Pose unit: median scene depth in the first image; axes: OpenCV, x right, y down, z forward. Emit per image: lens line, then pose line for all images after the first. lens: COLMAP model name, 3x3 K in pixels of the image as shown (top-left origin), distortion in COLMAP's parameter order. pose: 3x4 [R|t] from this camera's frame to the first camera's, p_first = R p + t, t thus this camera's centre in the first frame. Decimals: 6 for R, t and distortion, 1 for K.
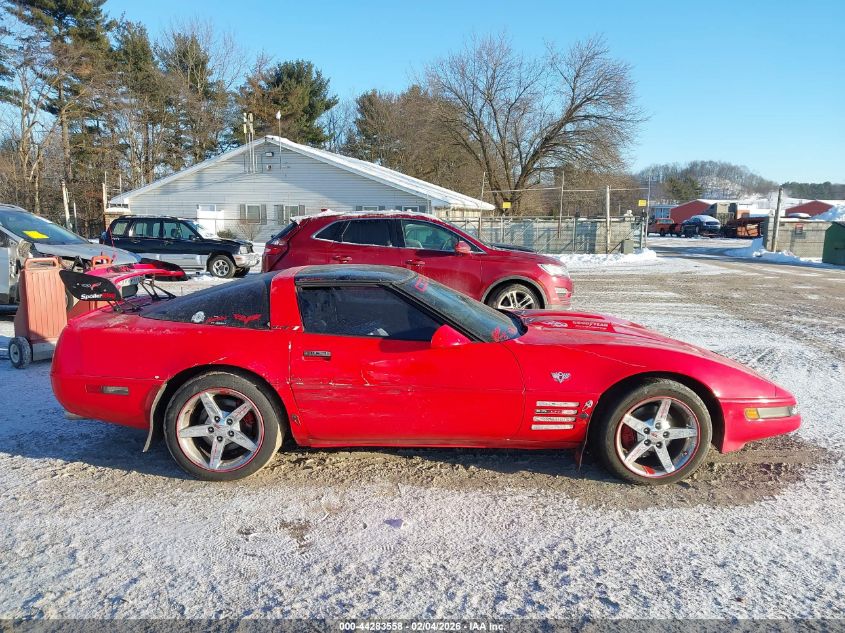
lens RADIAL K [[645.3, 0, 422.5], [0, 645.3, 316.5], [0, 0, 1]] dist [0.067592, -0.071537]
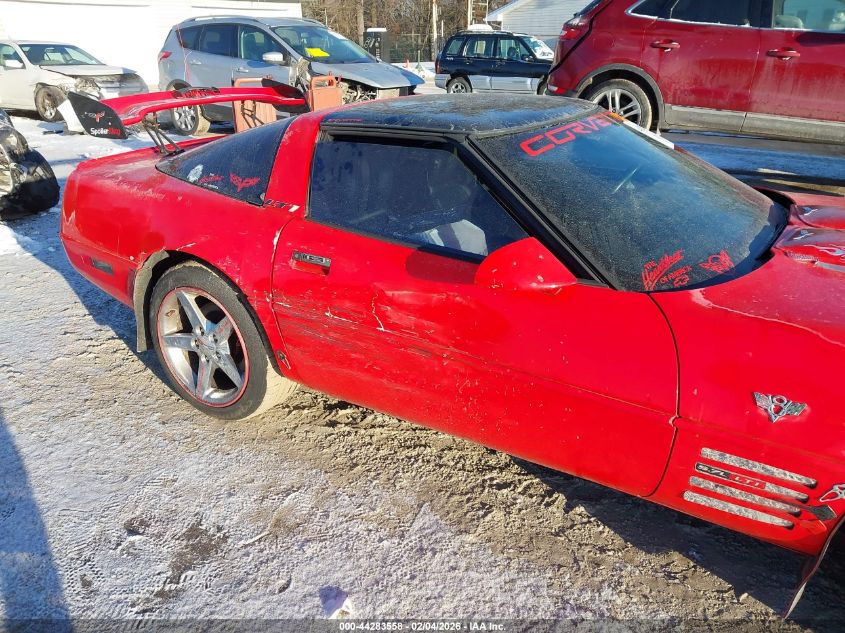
lens RADIAL K [[661.6, 0, 421.8], [0, 661.6, 328.4], [0, 0, 1]] dist [0.000910, -0.005397]
pose [[0.843441, 0.202842, -0.497457, 0.220005], [-0.065398, 0.957860, 0.279692, -0.052871], [0.533227, -0.203371, 0.821163, 0.557395]]
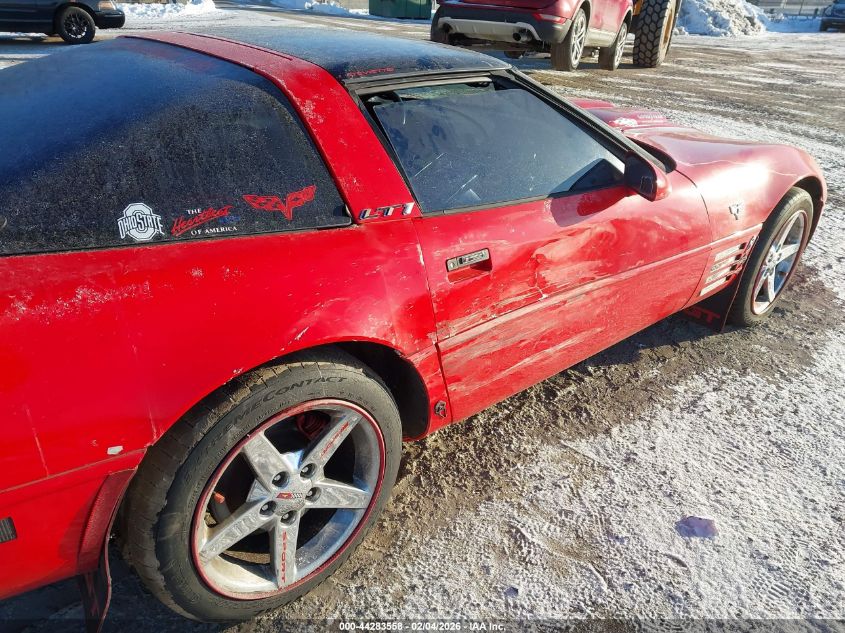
lens RADIAL K [[653.1, 0, 410.5], [0, 653.1, 317.7], [0, 0, 1]] dist [0.003201, 0.000302]
pose [[0.774239, -0.273076, 0.570950, -0.450819], [0.060121, 0.929780, 0.363172, -0.066498], [-0.630032, -0.246855, 0.736290, 0.690277]]
